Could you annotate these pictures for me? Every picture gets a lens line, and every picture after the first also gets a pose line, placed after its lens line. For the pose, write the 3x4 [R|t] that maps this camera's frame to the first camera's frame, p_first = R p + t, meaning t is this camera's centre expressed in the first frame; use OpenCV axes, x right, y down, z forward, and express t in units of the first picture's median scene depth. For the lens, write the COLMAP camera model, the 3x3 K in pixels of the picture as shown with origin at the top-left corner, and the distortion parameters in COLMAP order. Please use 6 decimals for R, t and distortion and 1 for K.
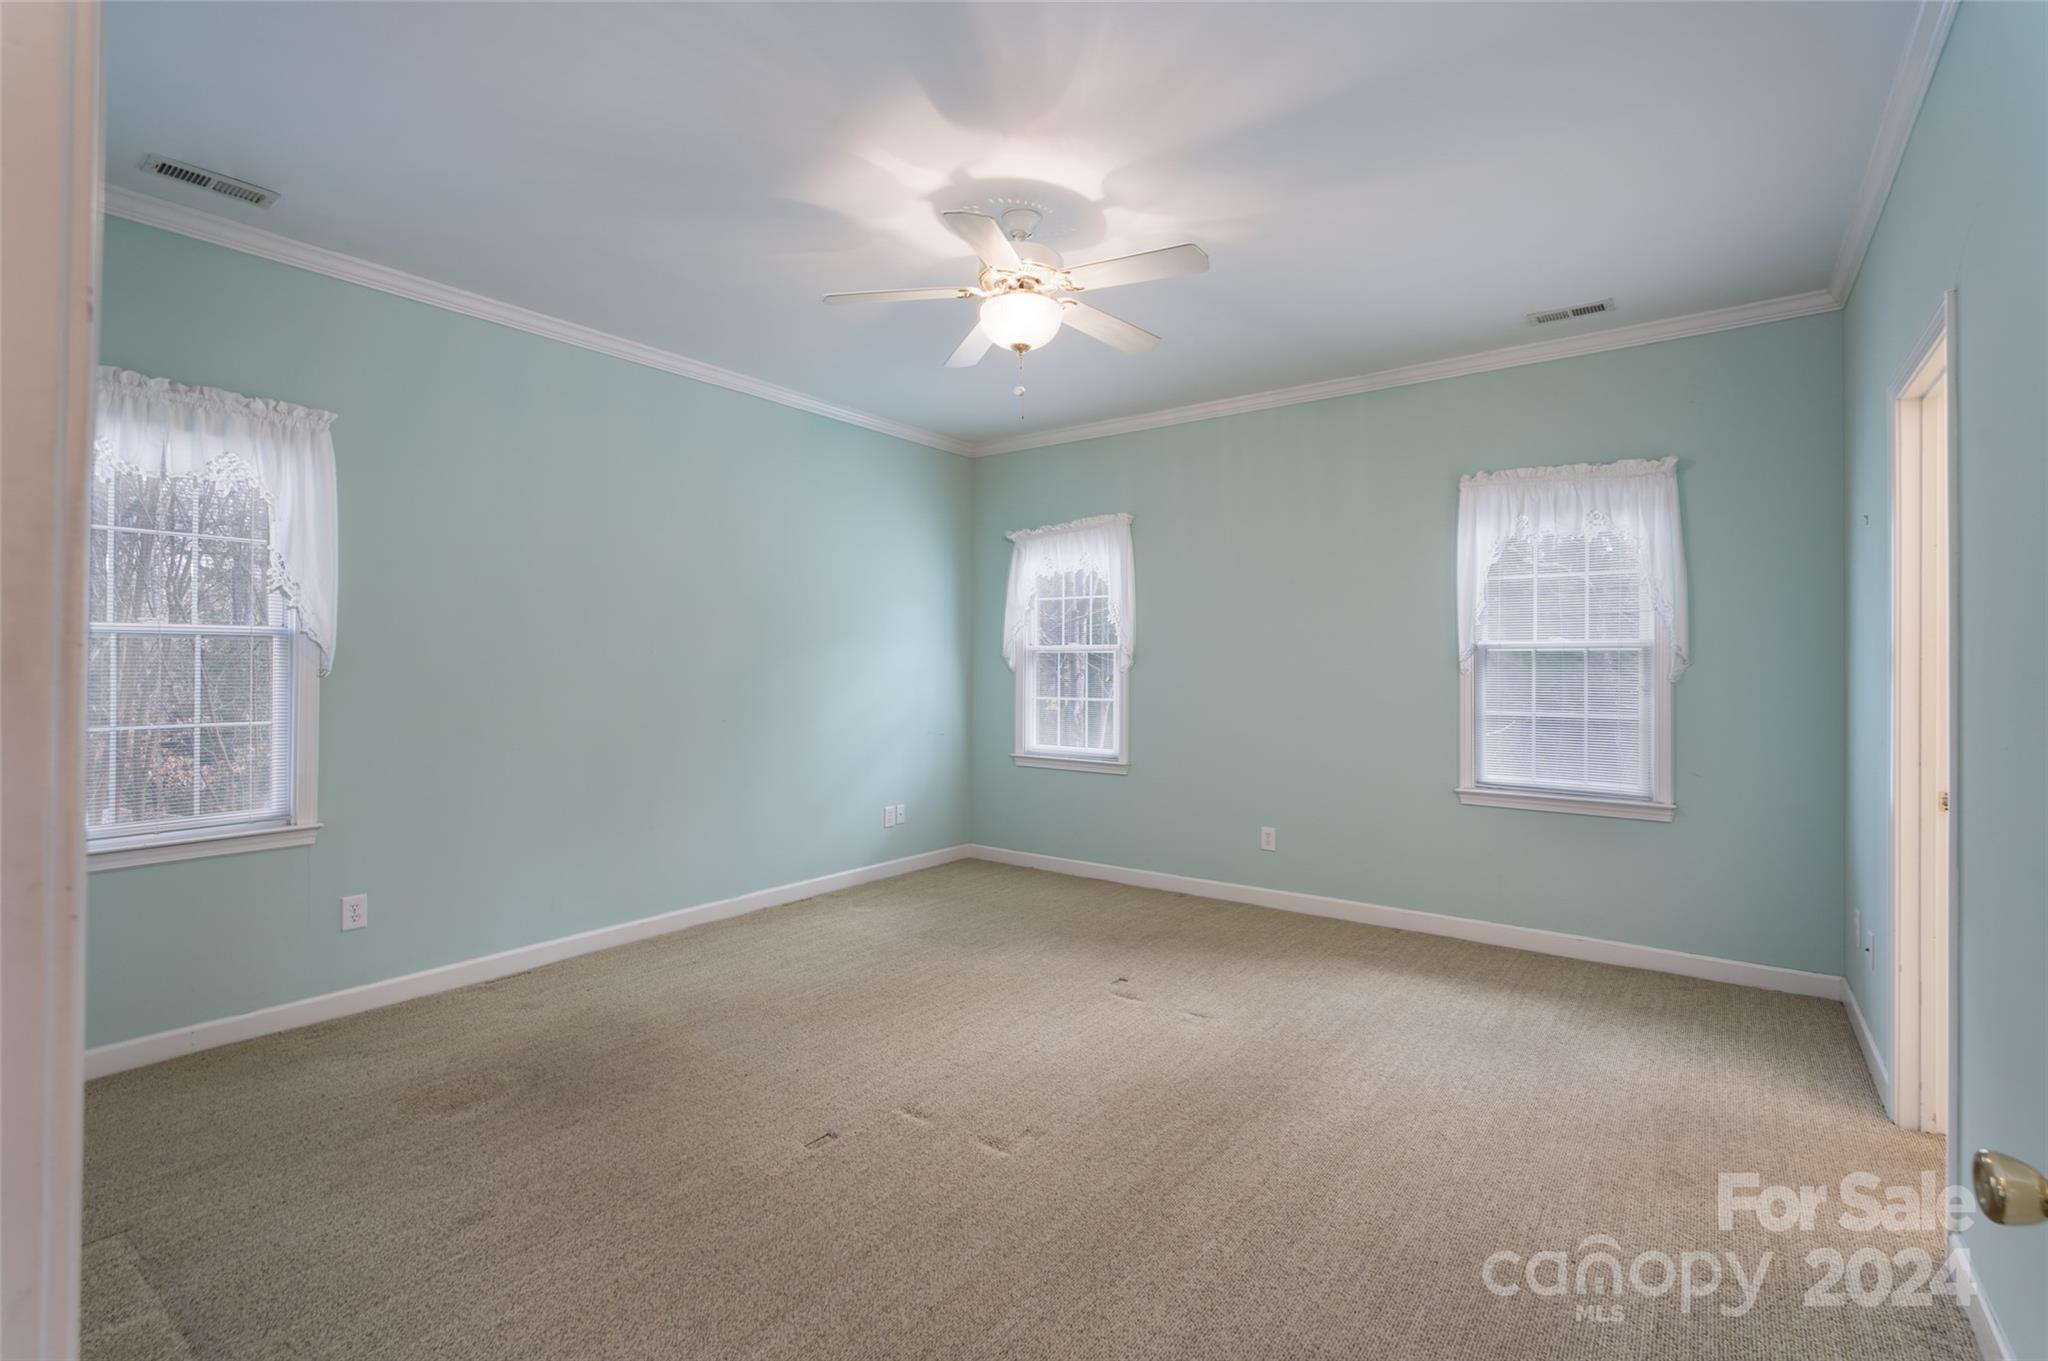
lens RADIAL K [[921.4, 0, 1015.4], [0, 921.4, 670.3], [0, 0, 1]] dist [-0.001210, -0.000503]
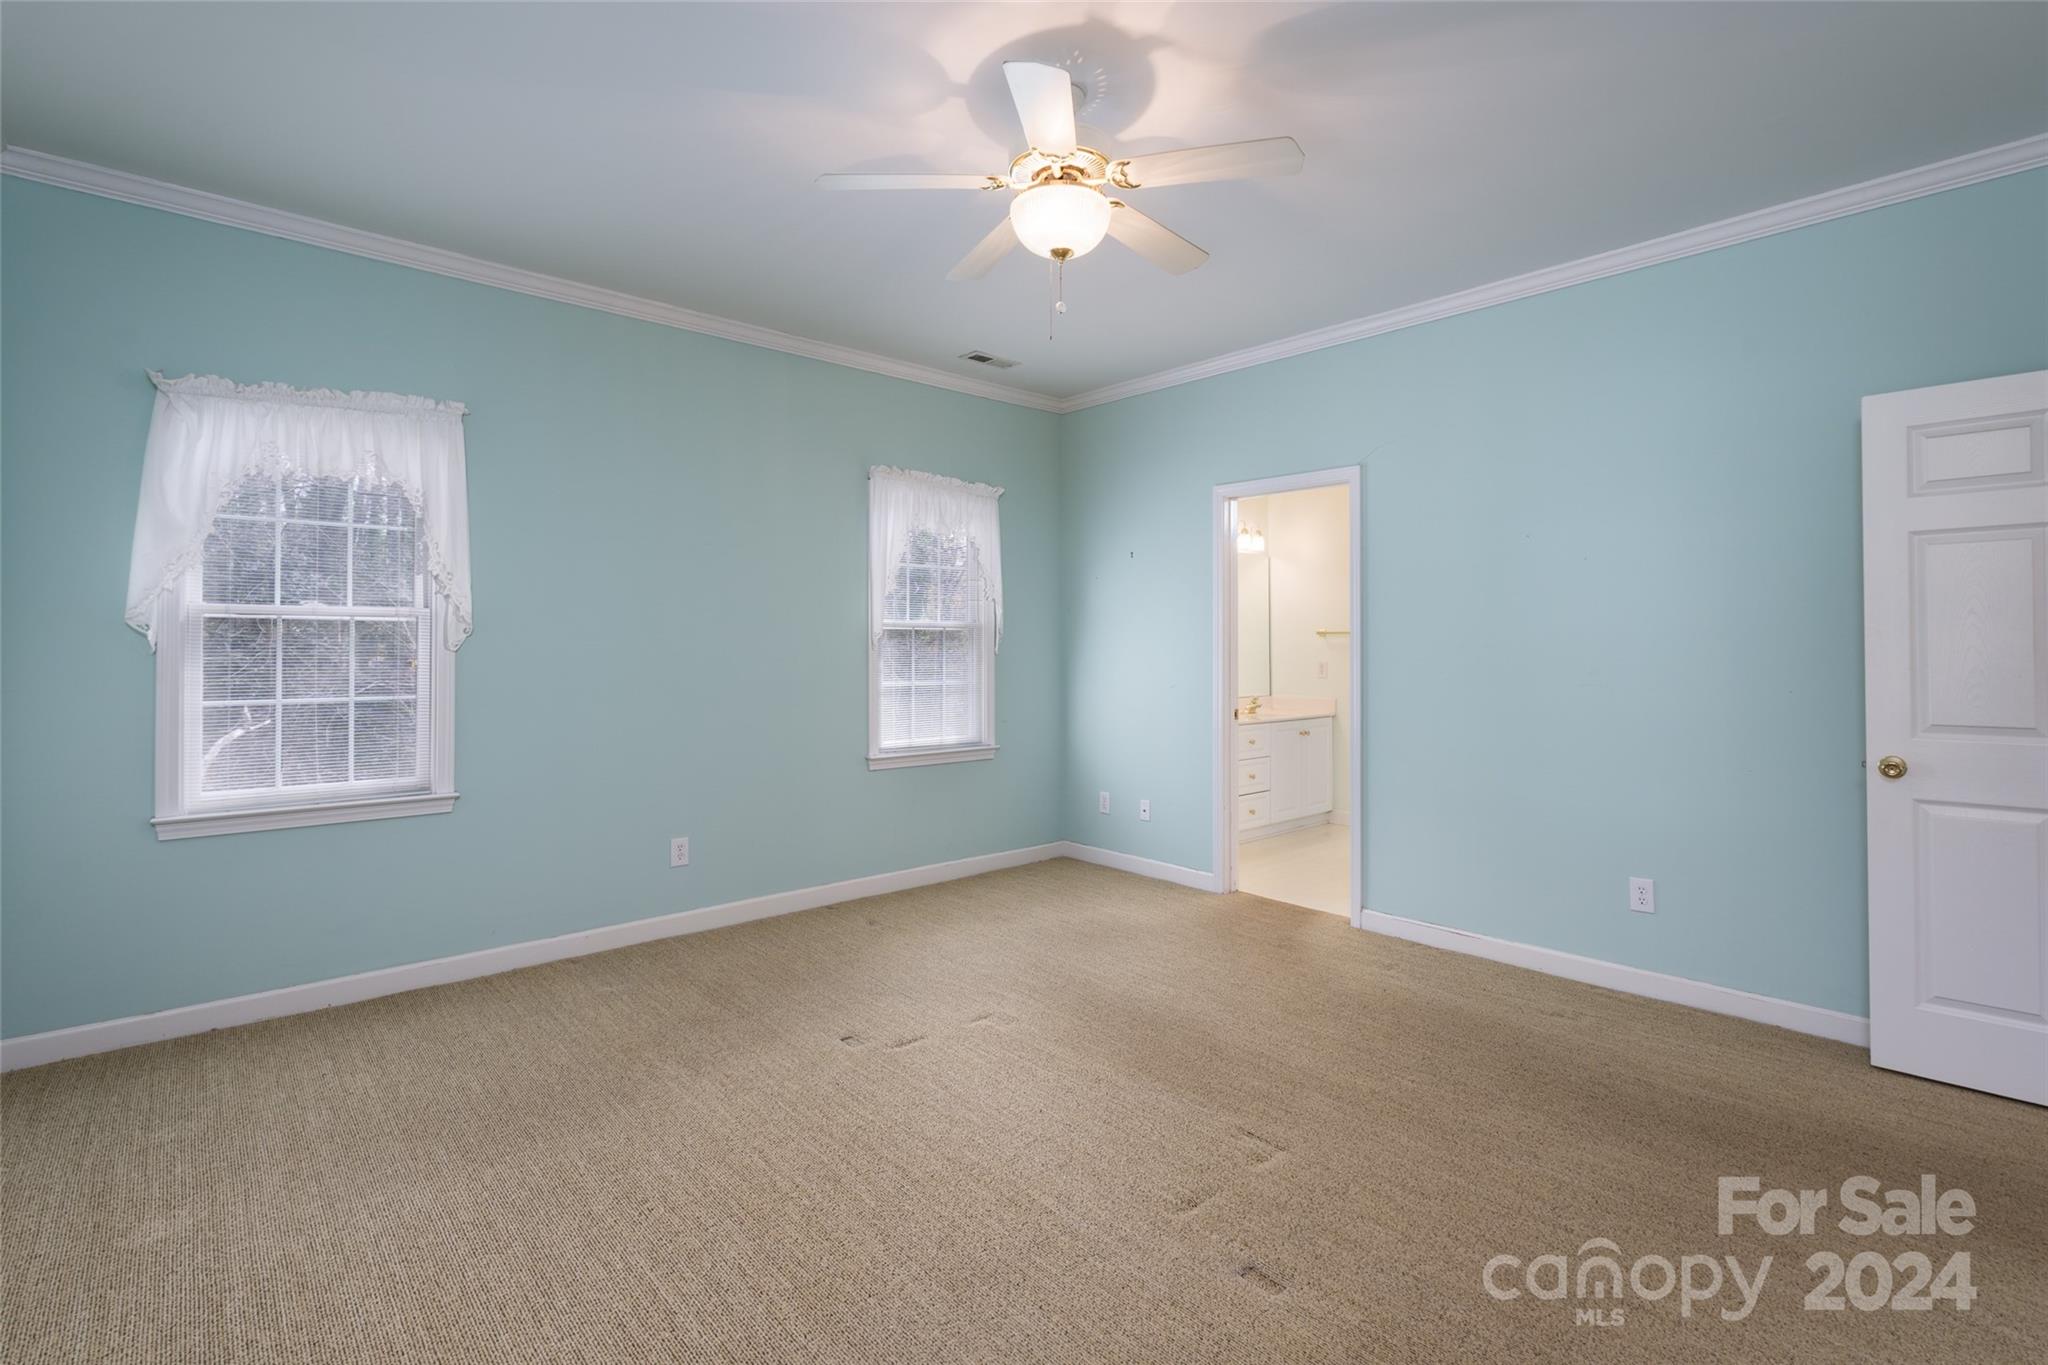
lens RADIAL K [[921.4, 0, 1029.0], [0, 921.4, 663.4], [0, 0, 1]] dist [-0.001210, -0.000503]
pose [[0.209149, -0.012329, 0.977806, -0.531671], [0.016057, 0.999829, 0.009172, 0.013135], [-0.977752, 0.013782, 0.209312, 0.596131]]
